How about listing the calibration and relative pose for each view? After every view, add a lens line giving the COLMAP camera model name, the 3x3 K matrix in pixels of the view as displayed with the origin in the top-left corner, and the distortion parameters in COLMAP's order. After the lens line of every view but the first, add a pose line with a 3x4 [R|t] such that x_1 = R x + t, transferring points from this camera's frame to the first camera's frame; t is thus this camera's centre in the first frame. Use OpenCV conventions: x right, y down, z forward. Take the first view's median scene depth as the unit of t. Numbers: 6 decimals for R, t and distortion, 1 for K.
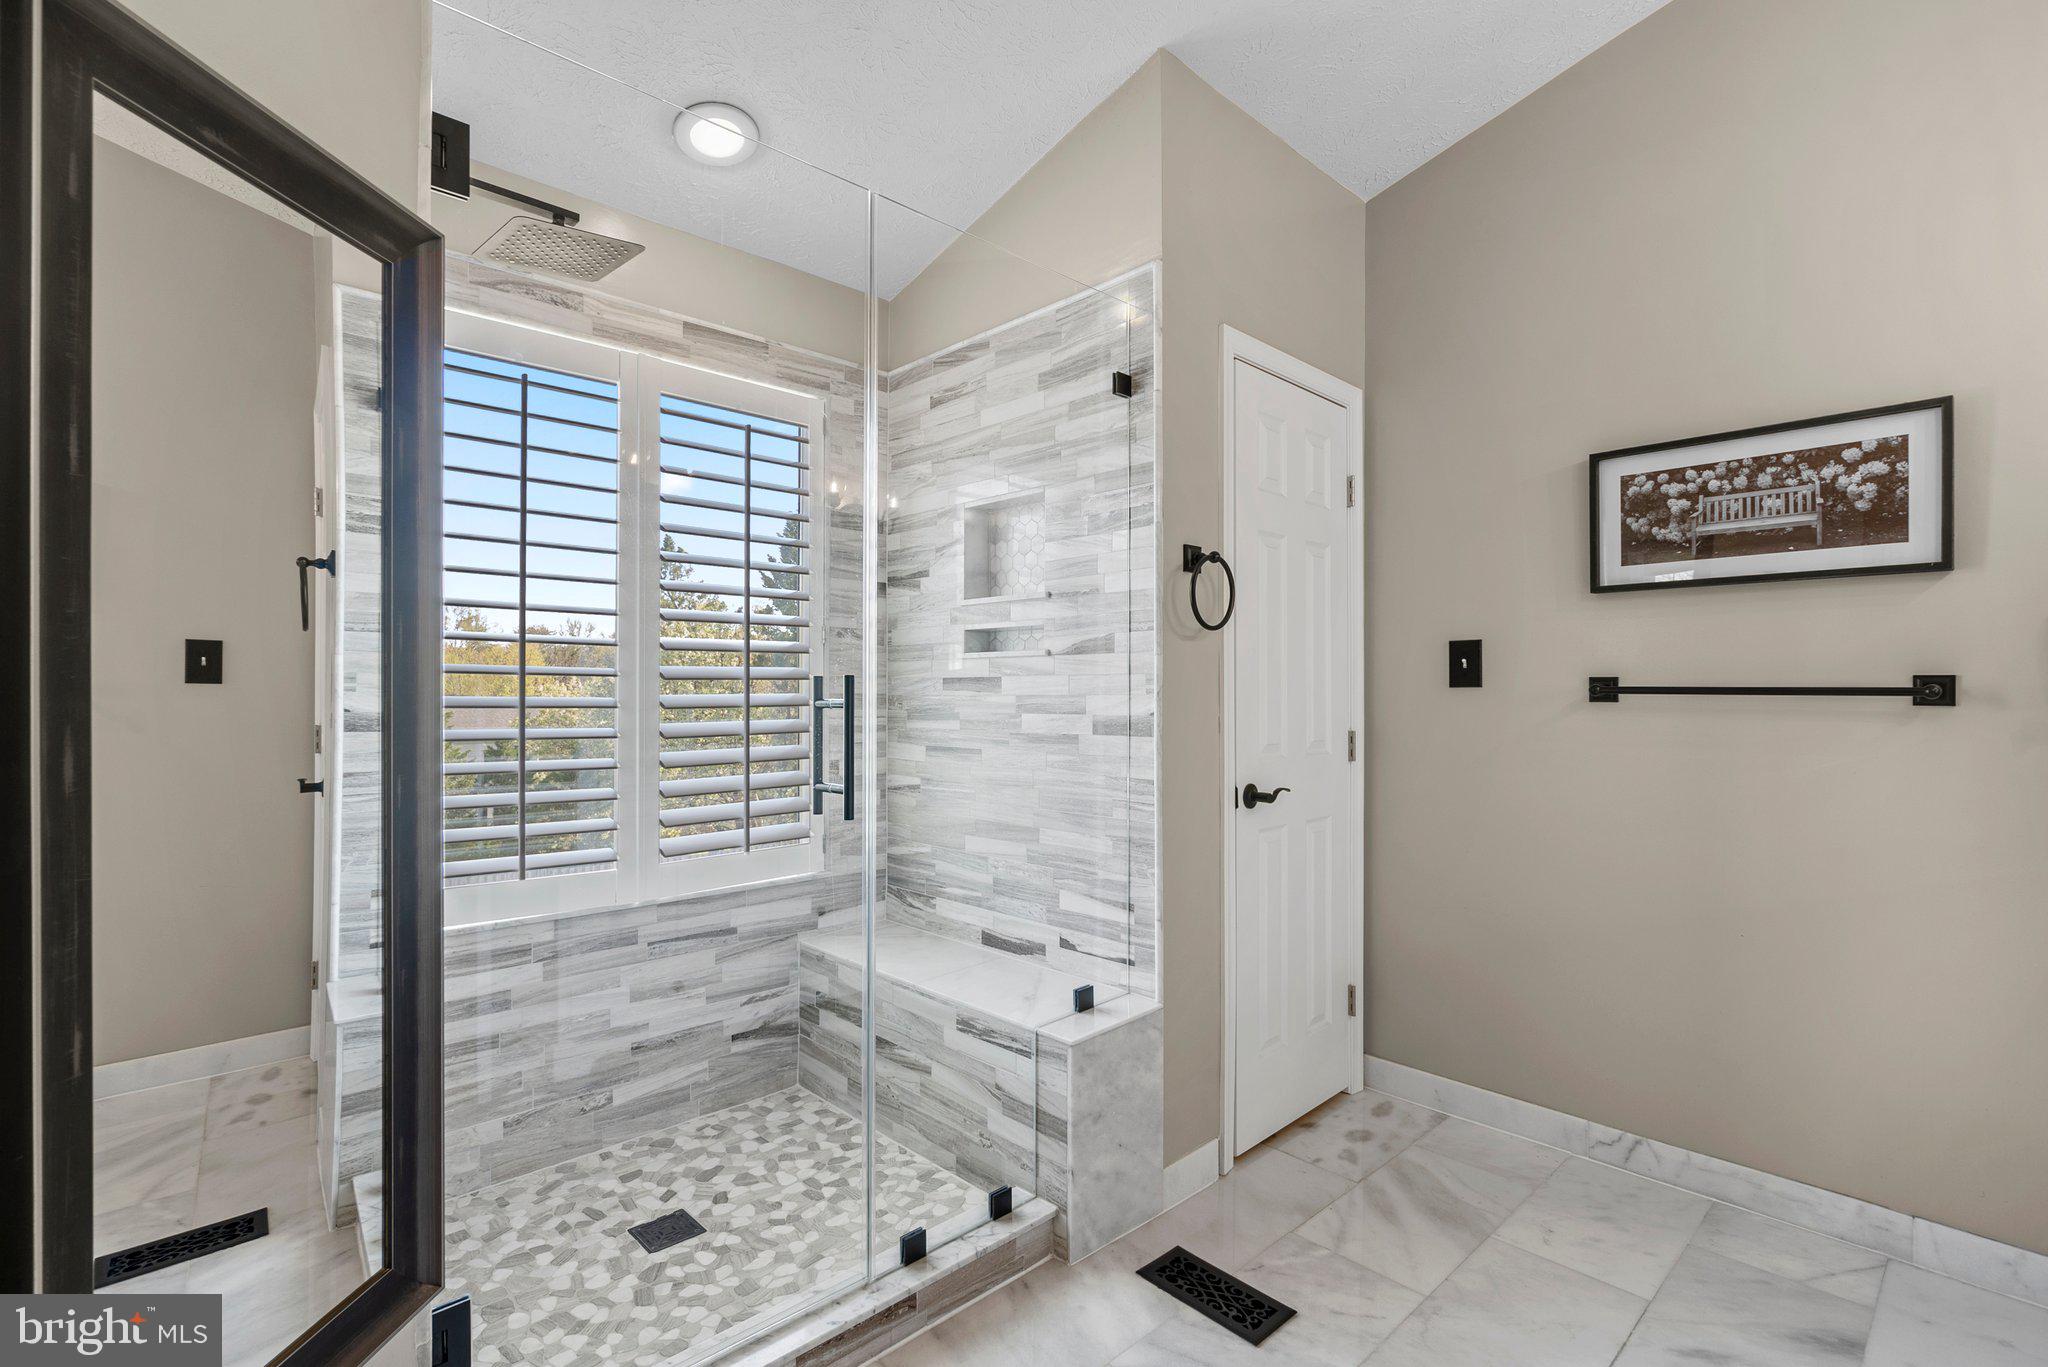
lens RADIAL K [[942.2, 0, 1022.7], [0, 942.2, 690.4], [0, 0, 1]] dist [-0.006482, 0.002631]
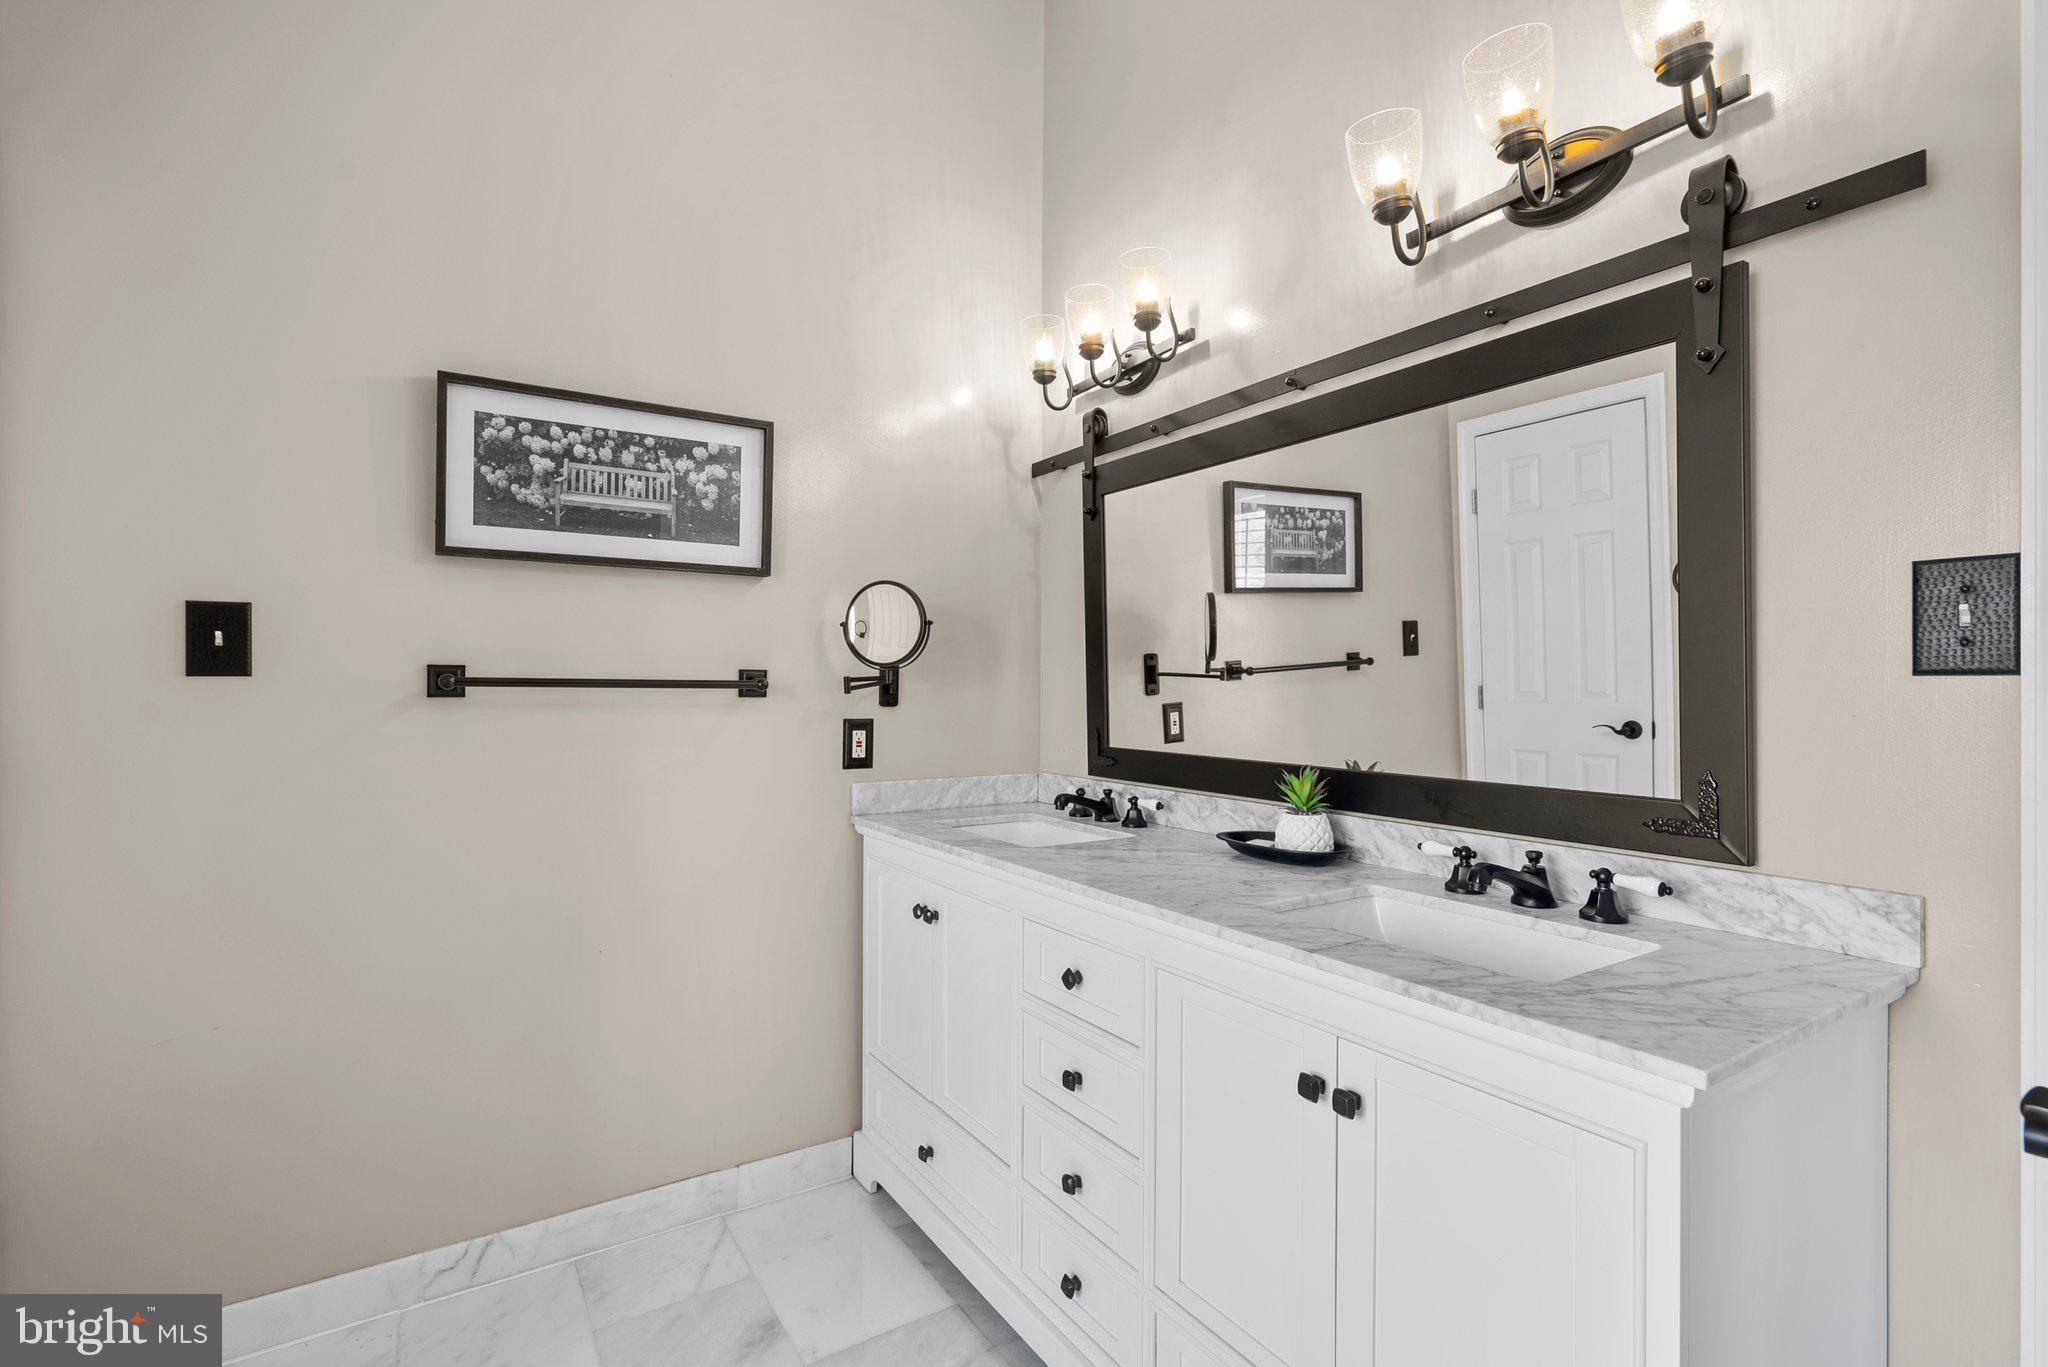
lens RADIAL K [[942.2, 0, 1026.8], [0, 942.2, 679.0], [0, 0, 1]] dist [-0.006482, 0.002631]
pose [[0.181912, 0.003138, 0.983310, -0.057863], [-0.006030, 0.999980, -0.002075, -0.004319], [-0.983296, -0.005552, 0.181927, 0.428130]]
